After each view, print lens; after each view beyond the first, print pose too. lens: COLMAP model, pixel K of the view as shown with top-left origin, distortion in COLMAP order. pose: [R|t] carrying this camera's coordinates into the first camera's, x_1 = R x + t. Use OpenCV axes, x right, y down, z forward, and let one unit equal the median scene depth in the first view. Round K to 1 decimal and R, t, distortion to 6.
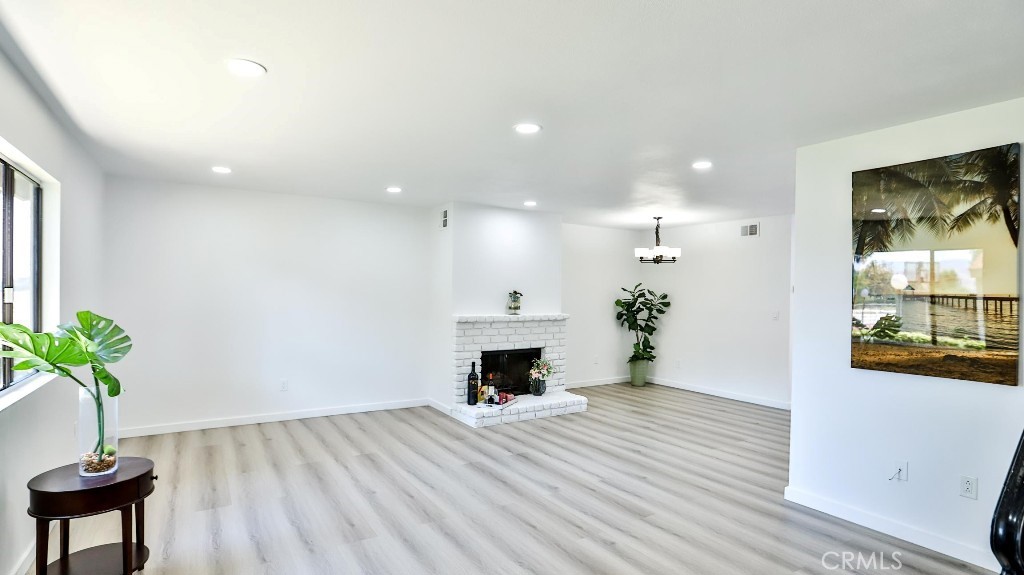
lens RADIAL K [[503.4, 0, 527.3], [0, 503.4, 295.4], [0, 0, 1]] dist [-0.073174, 0.035565]
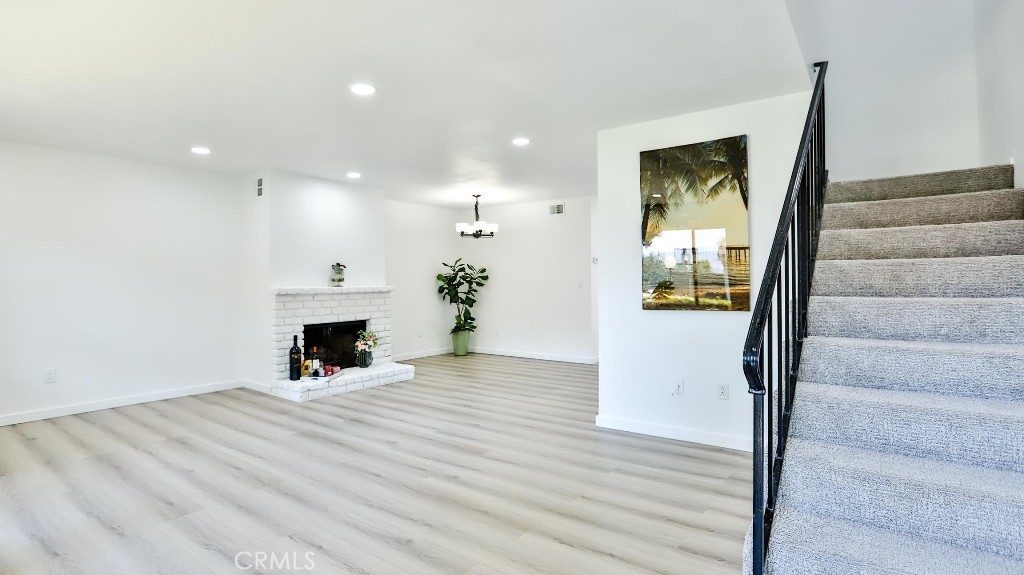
lens RADIAL K [[496.5, 0, 518.2], [0, 496.5, 278.6], [0, 0, 1]] dist [-0.039764, 0.019937]
pose [[0.937901, -0.016465, 0.346512, -0.031746], [0.020040, 0.999776, -0.006736, 0.037916], [-0.346323, 0.013262, 0.938021, -0.030720]]
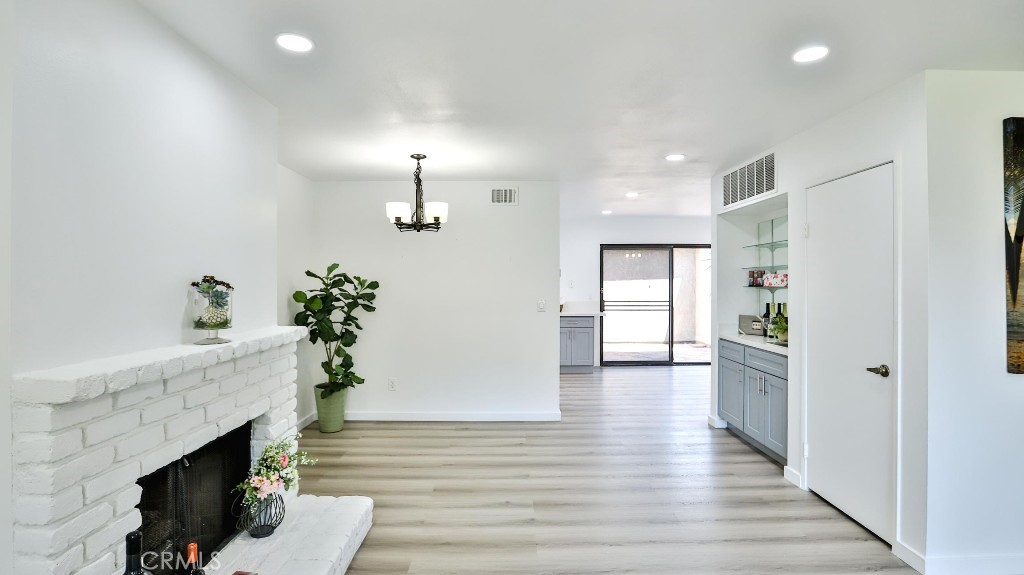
lens RADIAL K [[497.8, 0, 511.8], [0, 497.8, 280.1], [0, 0, 1]] dist [-0.036338, 0.011232]
pose [[0.549919, -0.010811, 0.835148, -0.211593], [0.011680, 0.999918, 0.005253, -0.006174], [-0.835136, 0.006866, 0.550000, 0.662012]]
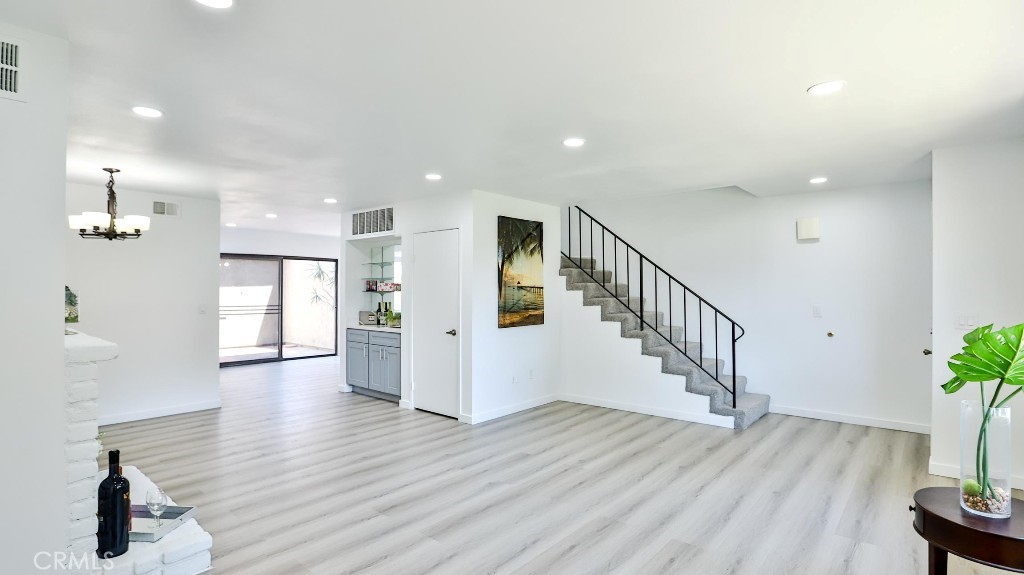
lens RADIAL K [[498.9, 0, 506.5], [0, 498.9, 292.6], [0, 0, 1]] dist [-0.036478, 0.001761]
pose [[-0.254218, -0.019378, 0.966953, -0.563687], [-0.000108, 0.999800, 0.020008, -0.007849], [-0.967147, 0.004982, -0.254170, 0.765141]]
